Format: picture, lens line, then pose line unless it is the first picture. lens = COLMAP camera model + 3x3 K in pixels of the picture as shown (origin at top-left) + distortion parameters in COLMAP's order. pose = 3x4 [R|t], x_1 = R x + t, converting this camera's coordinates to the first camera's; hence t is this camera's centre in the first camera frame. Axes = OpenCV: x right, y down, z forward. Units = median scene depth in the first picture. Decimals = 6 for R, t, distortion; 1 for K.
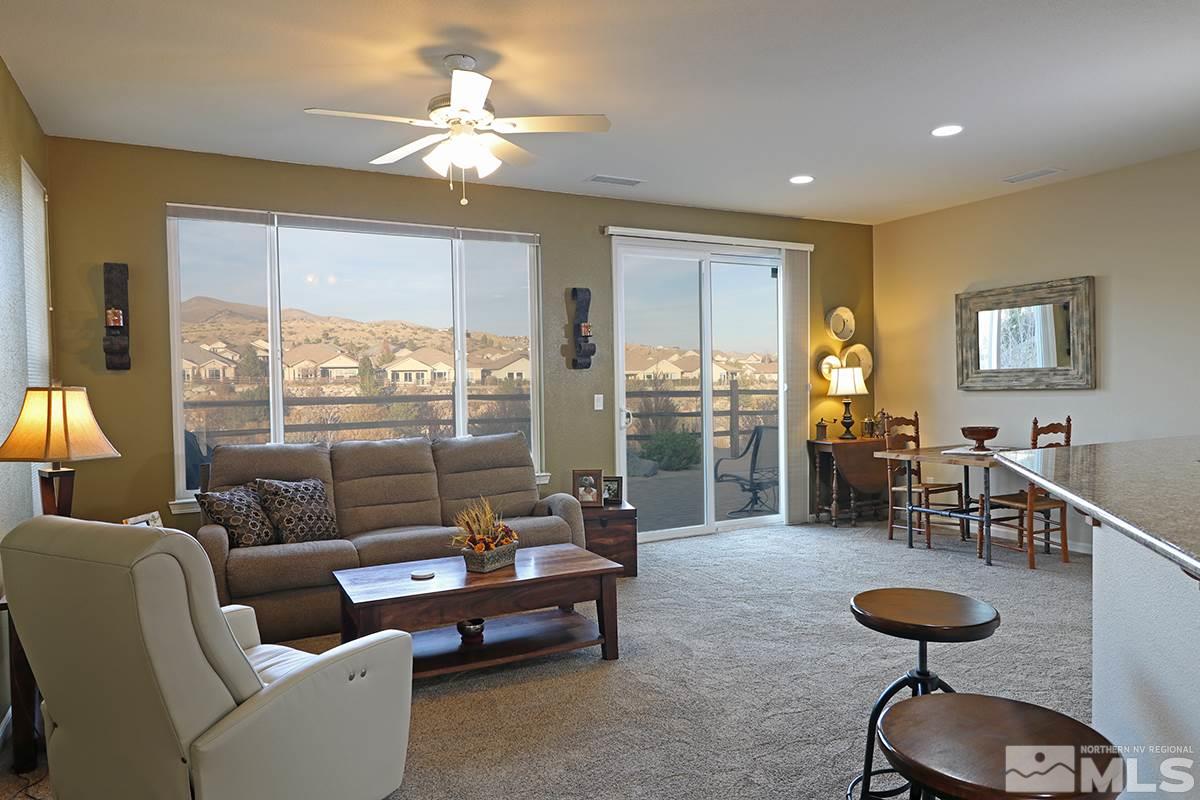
lens RADIAL K [[784.9, 0, 601.0], [0, 784.9, 406.3], [0, 0, 1]] dist [-0.000344, -0.002587]
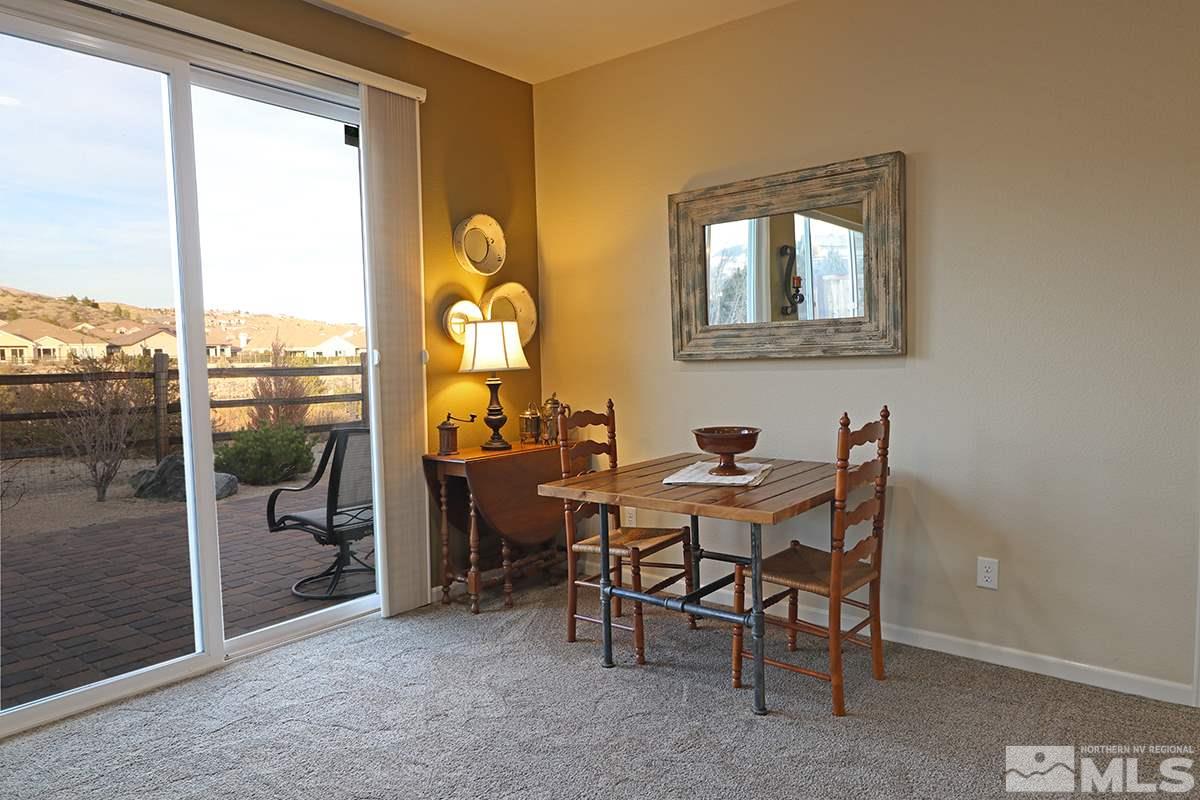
lens RADIAL K [[770.1, 0, 604.5], [0, 770.1, 403.3], [0, 0, 1]] dist [0.002288, -0.001319]
pose [[0.918460, -0.026866, 0.394601, 0.169054], [0.016494, 0.999424, 0.029655, -0.006304], [-0.395171, -0.020729, 0.918374, 0.463937]]
